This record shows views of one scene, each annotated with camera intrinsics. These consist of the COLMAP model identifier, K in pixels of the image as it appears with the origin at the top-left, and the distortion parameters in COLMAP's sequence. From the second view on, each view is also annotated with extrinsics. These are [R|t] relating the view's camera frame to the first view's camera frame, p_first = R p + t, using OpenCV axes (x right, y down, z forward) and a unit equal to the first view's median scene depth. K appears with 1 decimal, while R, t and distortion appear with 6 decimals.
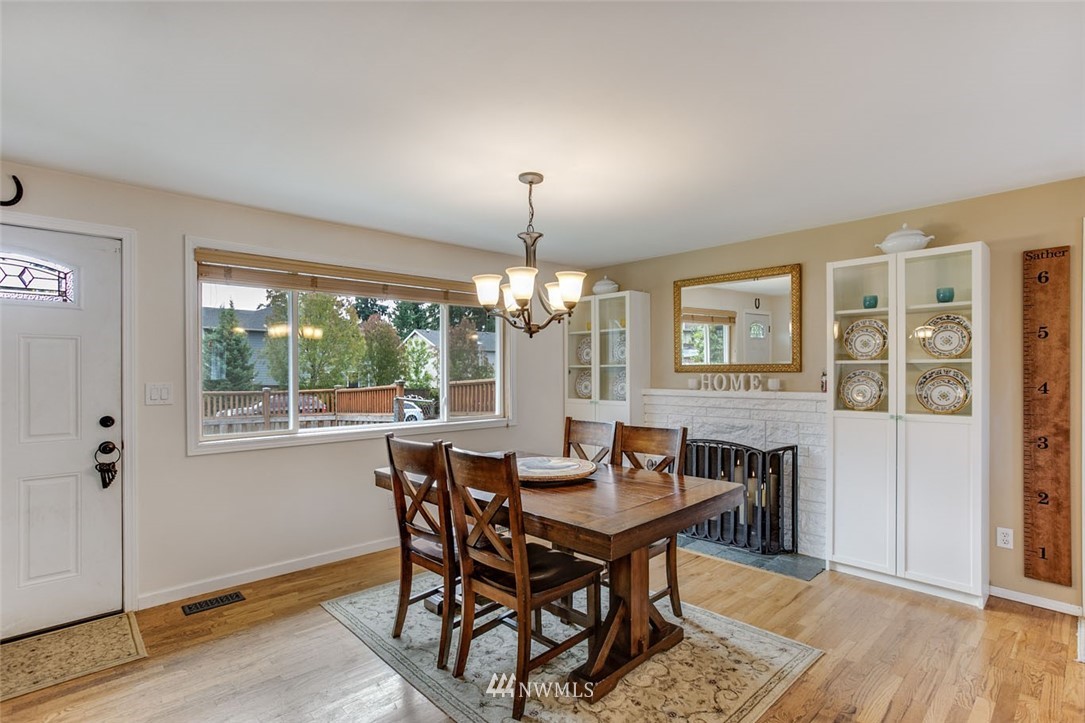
lens RADIAL K [[532.6, 0, 548.5], [0, 532.6, 369.8], [0, 0, 1]] dist [-0.048111, 0.015998]
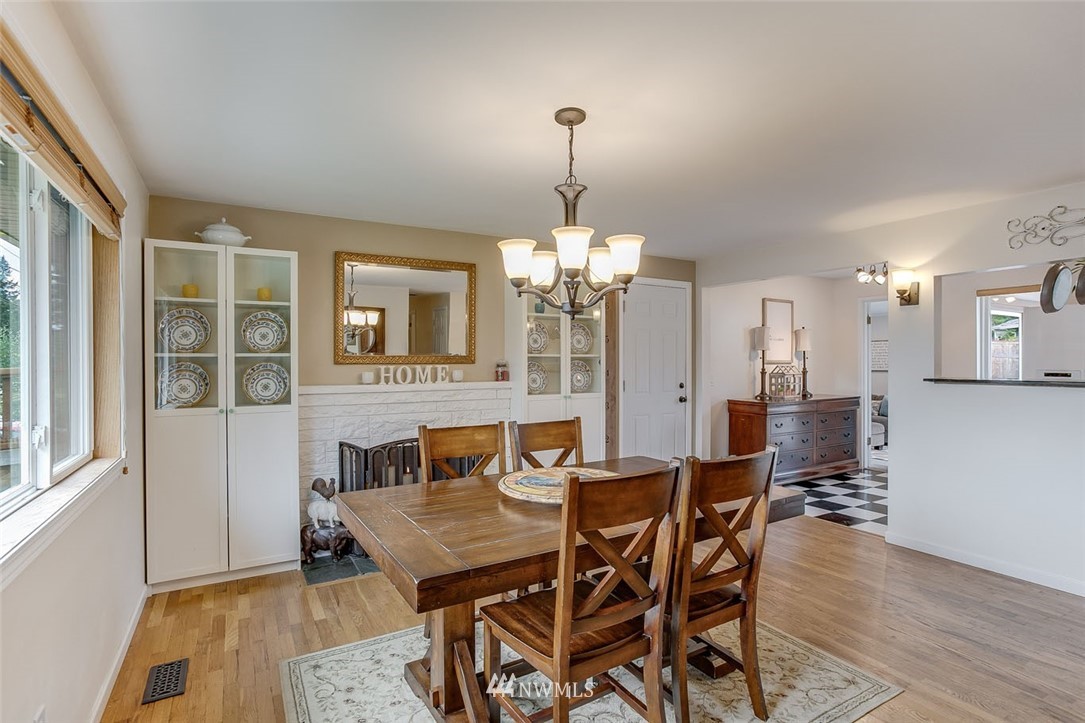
lens RADIAL K [[532.6, 0, 546.5], [0, 532.6, 362.0], [0, 0, 1]] dist [-0.048111, 0.015998]
pose [[0.215546, 0.004113, 0.976485, -0.494686], [-0.000529, 0.999991, -0.004096, 0.004555], [-0.976494, 0.000366, 0.215546, 0.538894]]
